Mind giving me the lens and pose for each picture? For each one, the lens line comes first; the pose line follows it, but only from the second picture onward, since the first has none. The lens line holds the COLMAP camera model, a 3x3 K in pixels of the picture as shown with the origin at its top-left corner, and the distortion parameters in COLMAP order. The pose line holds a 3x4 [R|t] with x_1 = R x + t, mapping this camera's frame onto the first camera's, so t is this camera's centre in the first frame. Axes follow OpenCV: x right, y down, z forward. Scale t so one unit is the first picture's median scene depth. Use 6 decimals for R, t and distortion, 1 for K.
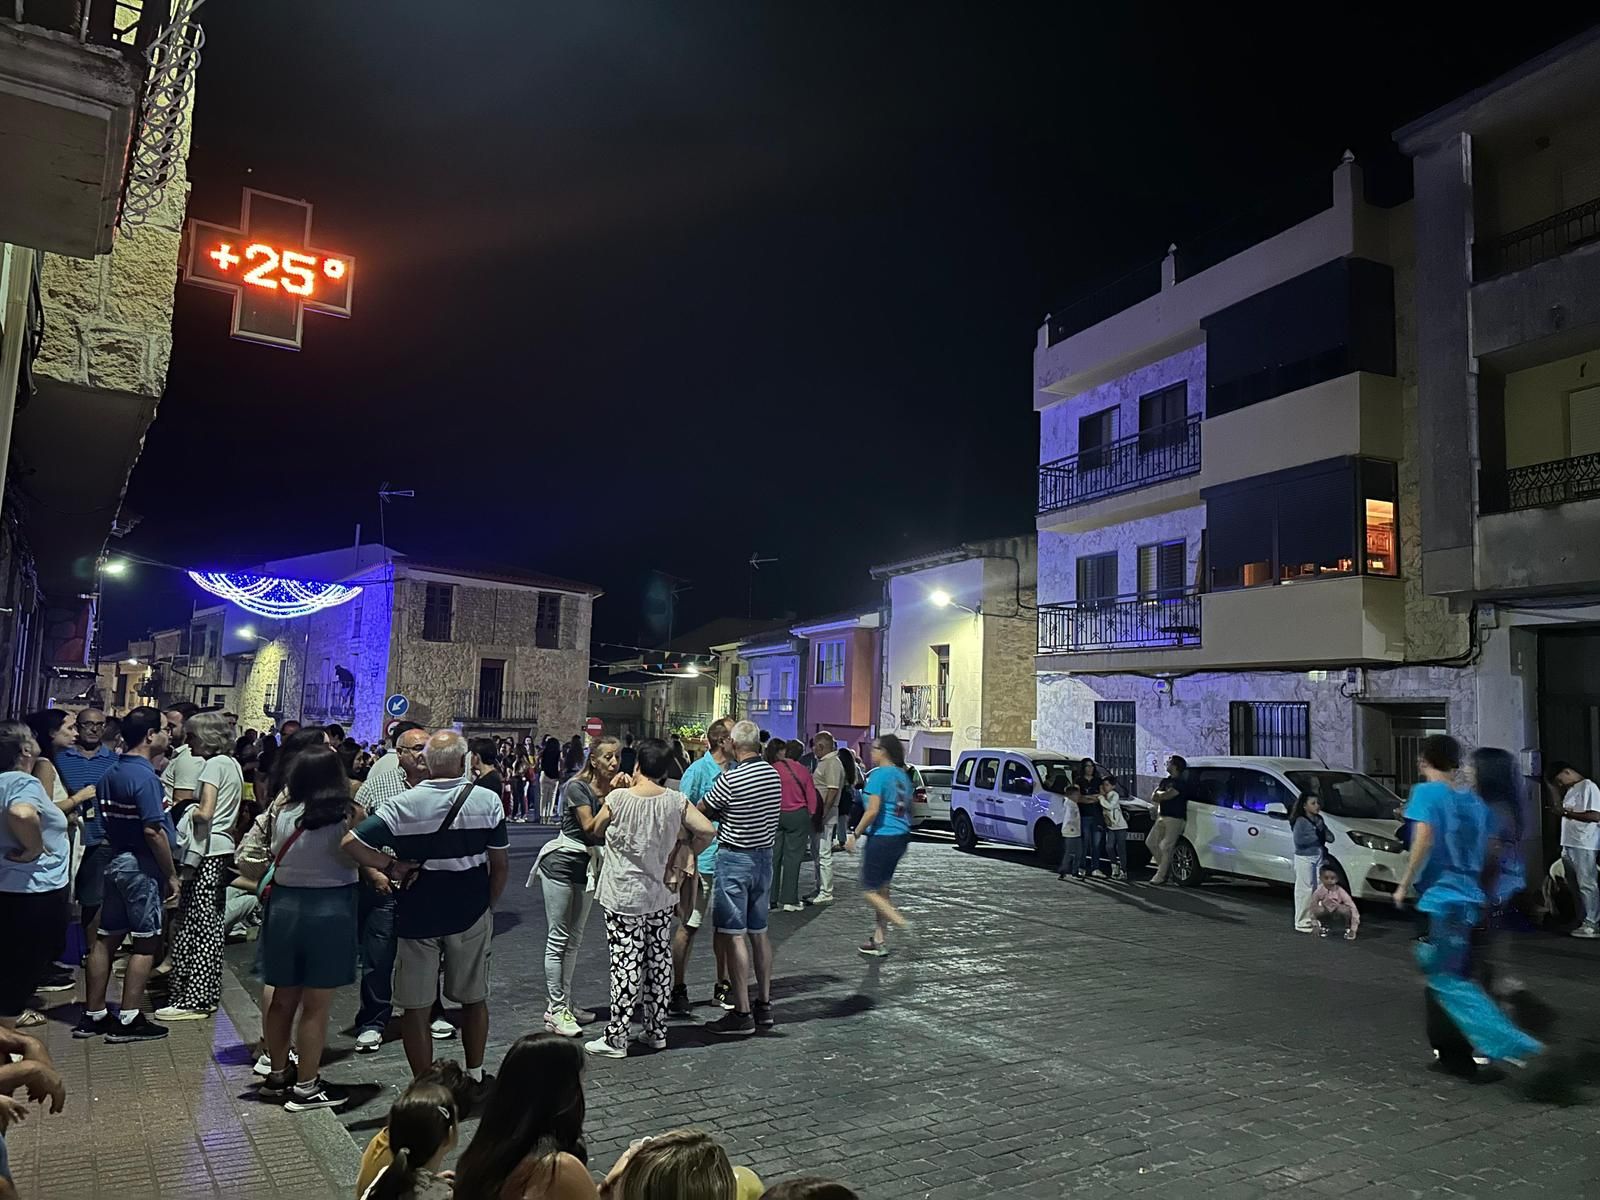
lens RADIAL K [[1130.8, 0, 798.6], [0, 1130.8, 596.0], [0, 0, 1]] dist [0.072274, -0.088948]
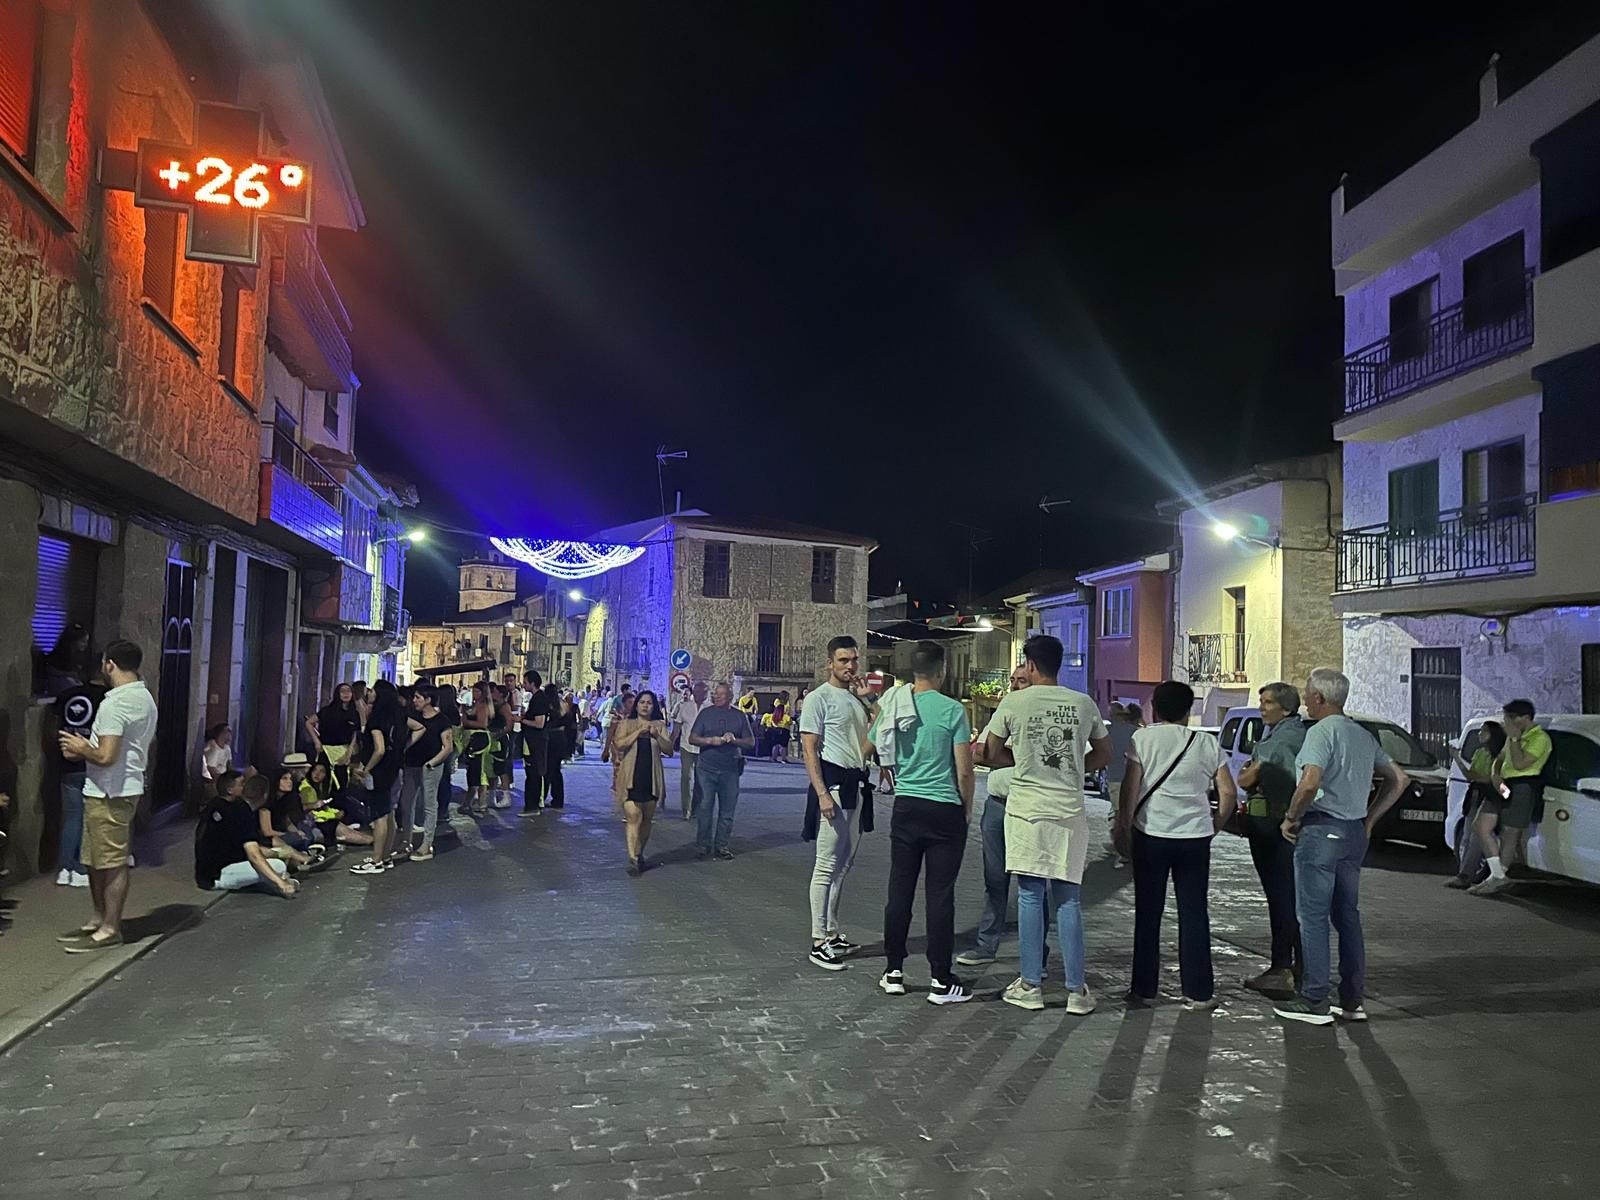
lens RADIAL K [[1130.8, 0, 796.1], [0, 1130.8, 598.6], [0, 0, 1]] dist [0.072274, -0.088948]
pose [[0.948387, -0.023519, -0.316243, 0.102638], [0.035566, 0.998843, 0.032376, 0.015161], [0.315115, -0.041953, 0.948126, 0.092140]]
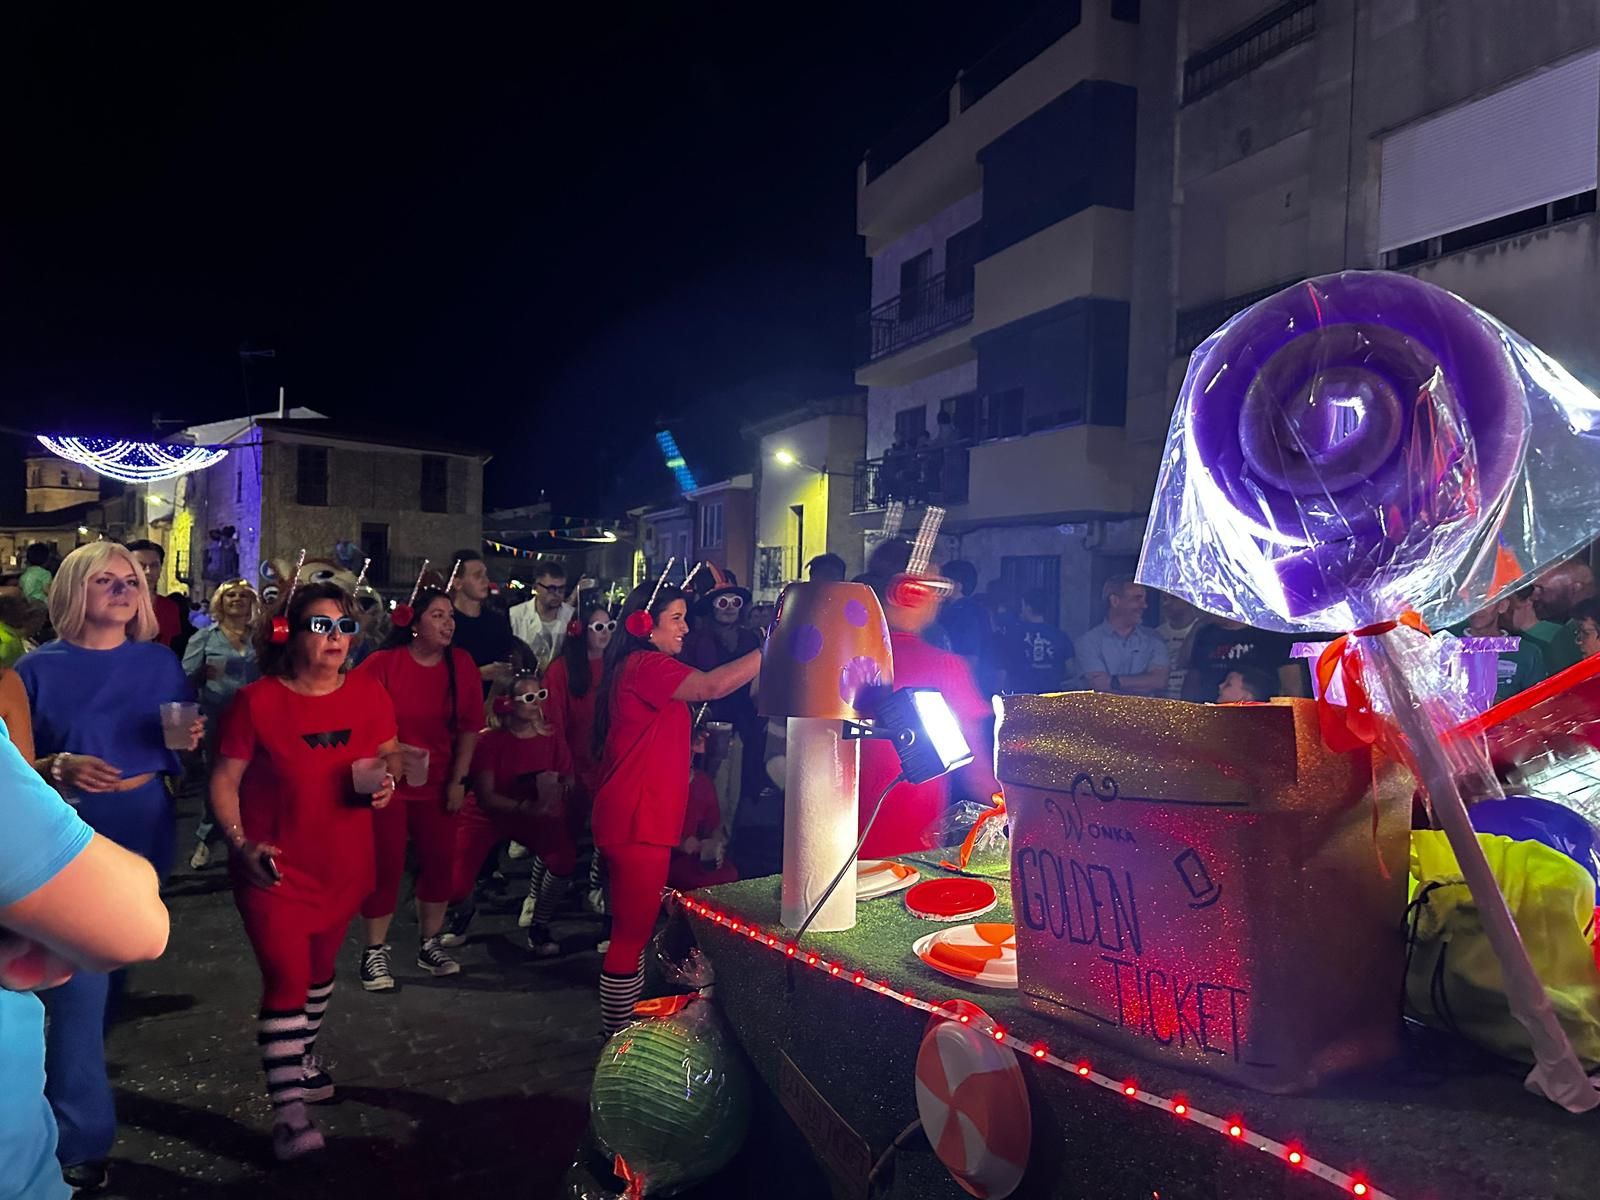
lens RADIAL K [[1130.8, 0, 816.0], [0, 1130.8, 603.0], [0, 0, 1]] dist [0.072274, -0.088948]
pose [[0.999917, -0.008113, -0.010039, 0.187734], [0.009291, 0.992302, 0.123489, 0.007455], [0.008959, -0.123572, 0.992295, 0.014225]]
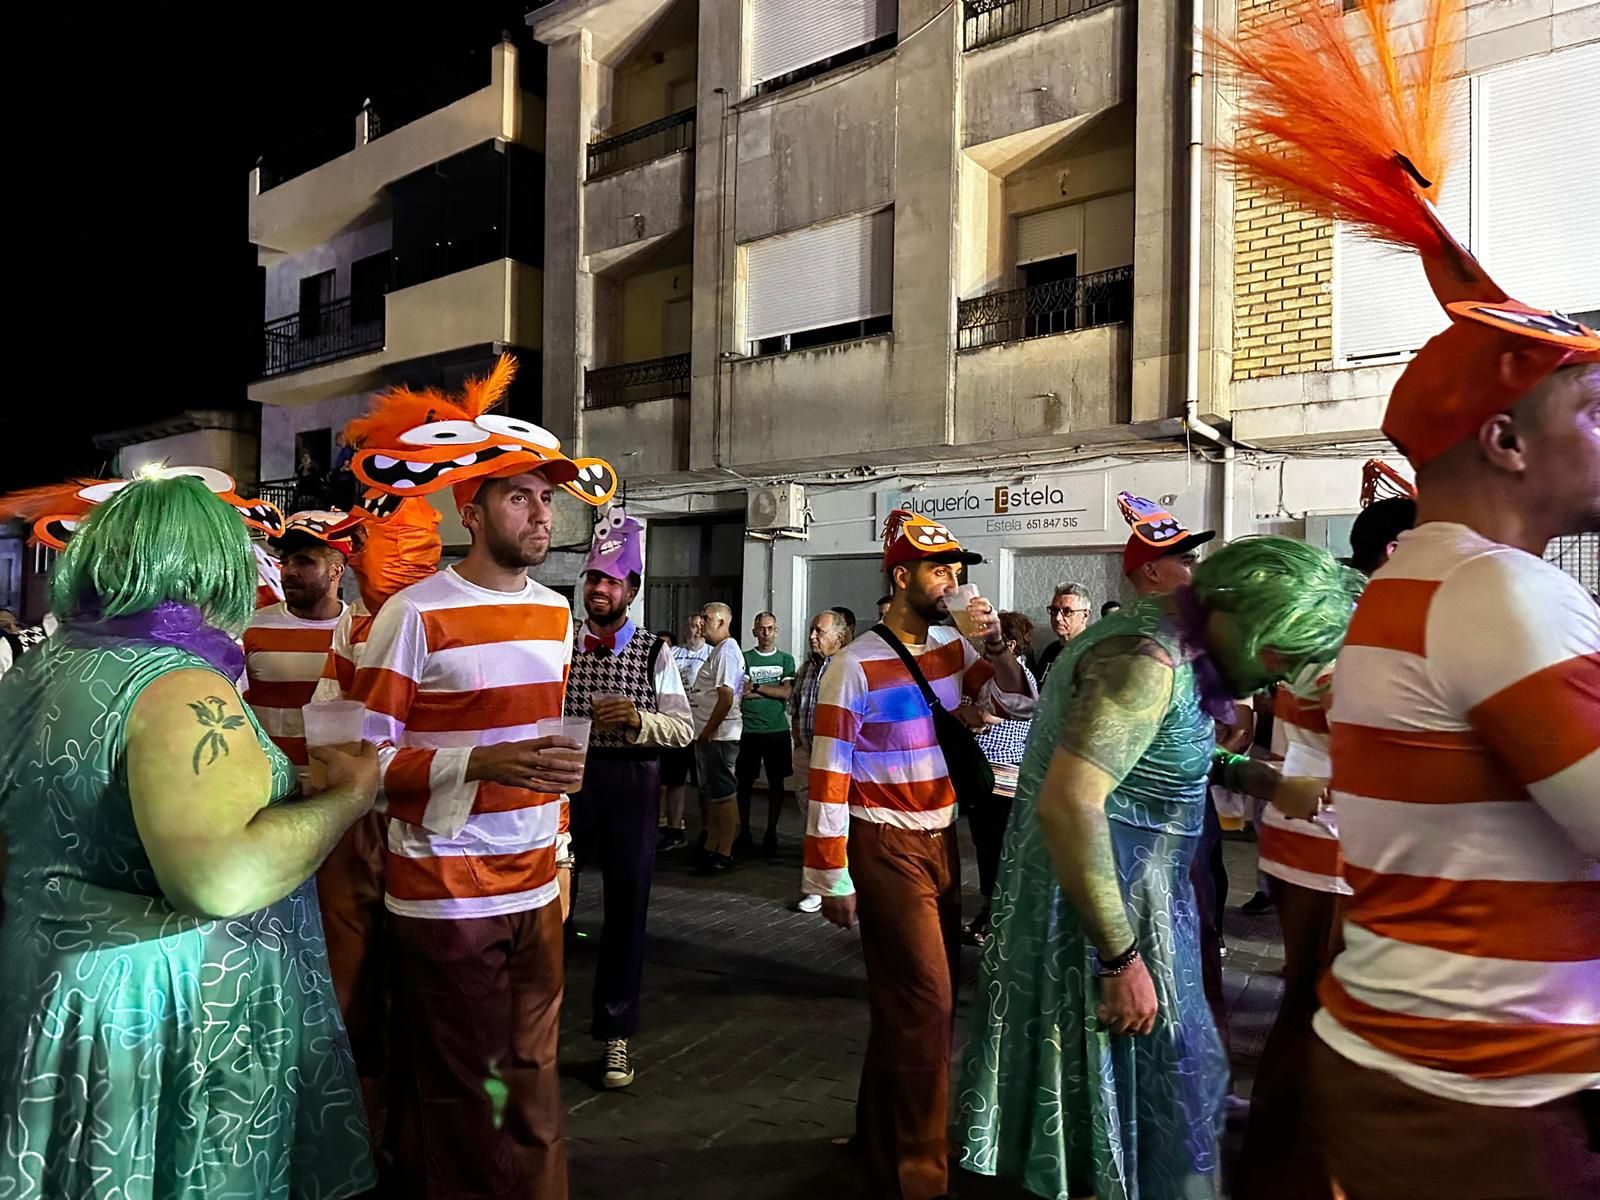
lens RADIAL K [[1132.8, 0, 812.6], [0, 1132.8, 602.8], [0, 0, 1]] dist [0.061151, -0.068026]
pose [[0.879464, -0.009596, 0.475869, 0.173103], [-0.037936, 0.995203, 0.090178, 0.002905], [-0.474452, -0.097361, 0.874881, -0.024486]]
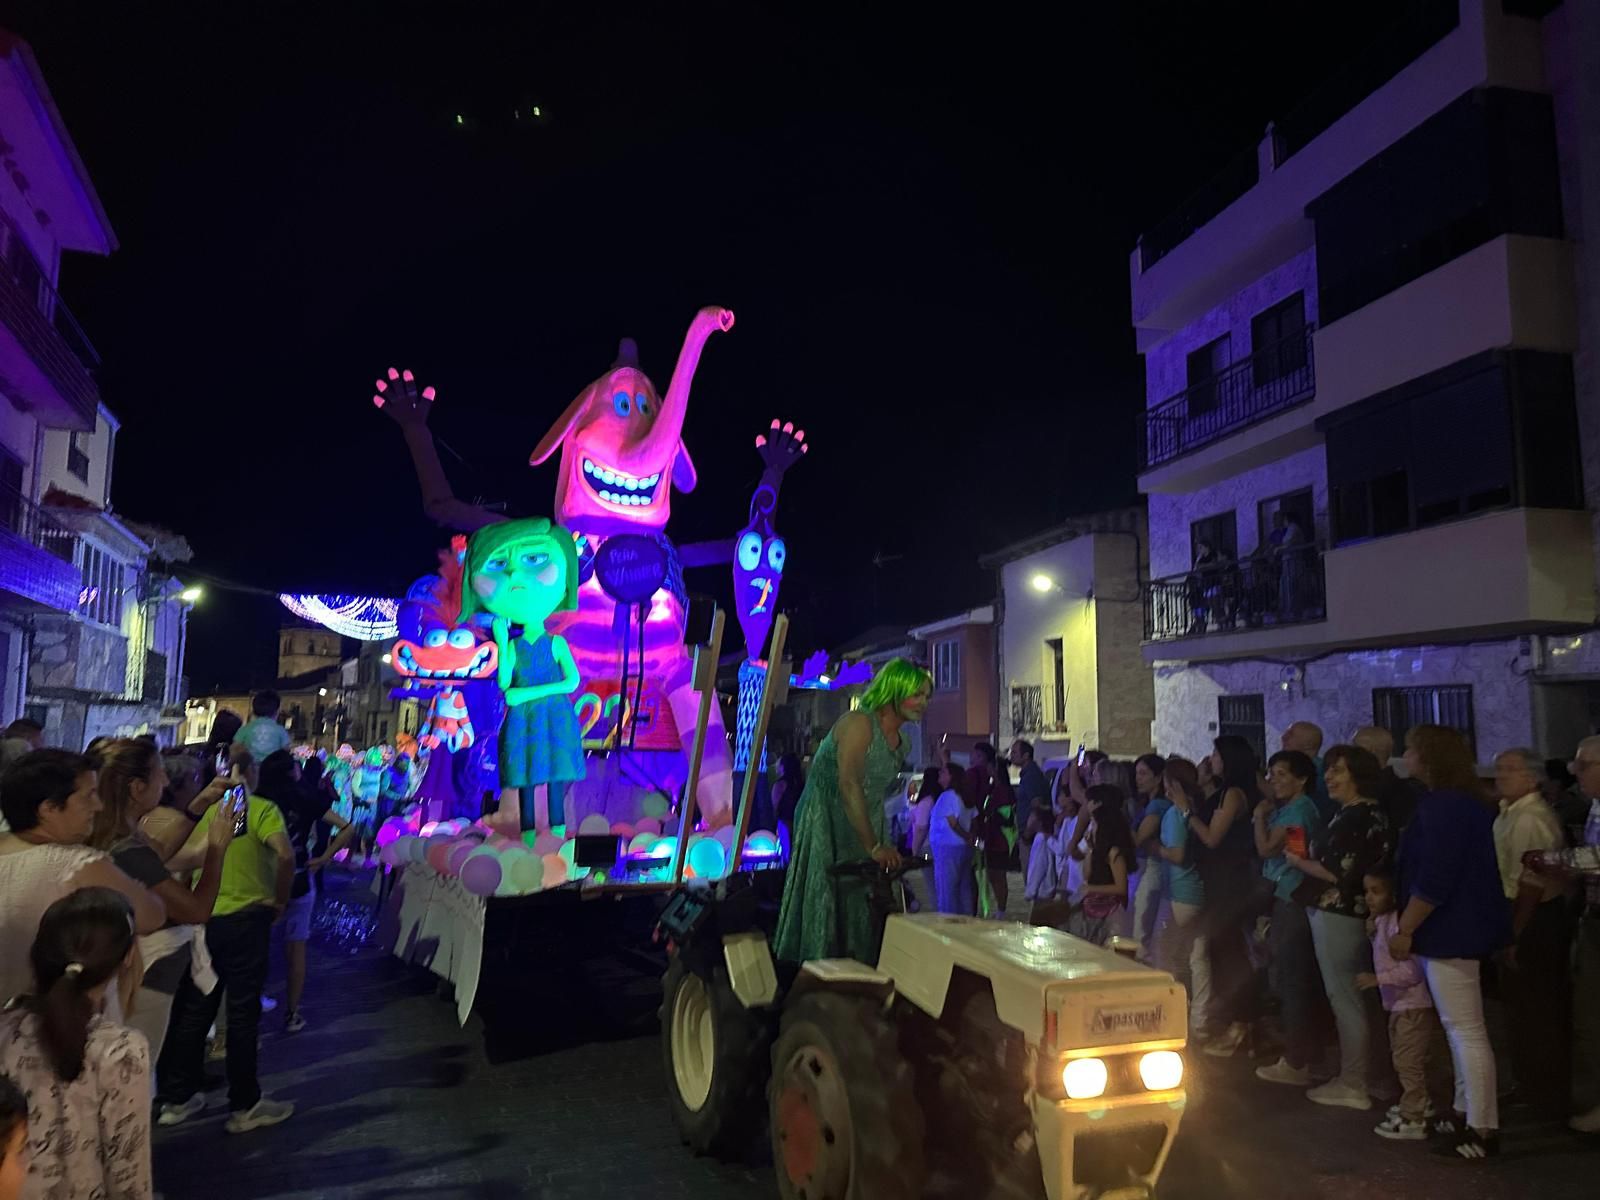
lens RADIAL K [[1130.8, 0, 804.1], [0, 1130.8, 591.3], [0, 0, 1]] dist [0.072274, -0.088948]
pose [[0.982946, -0.048395, -0.177413, 0.115227], [0.045376, 0.998748, -0.021036, 0.020856], [0.178209, 0.012627, 0.983912, 0.136398]]
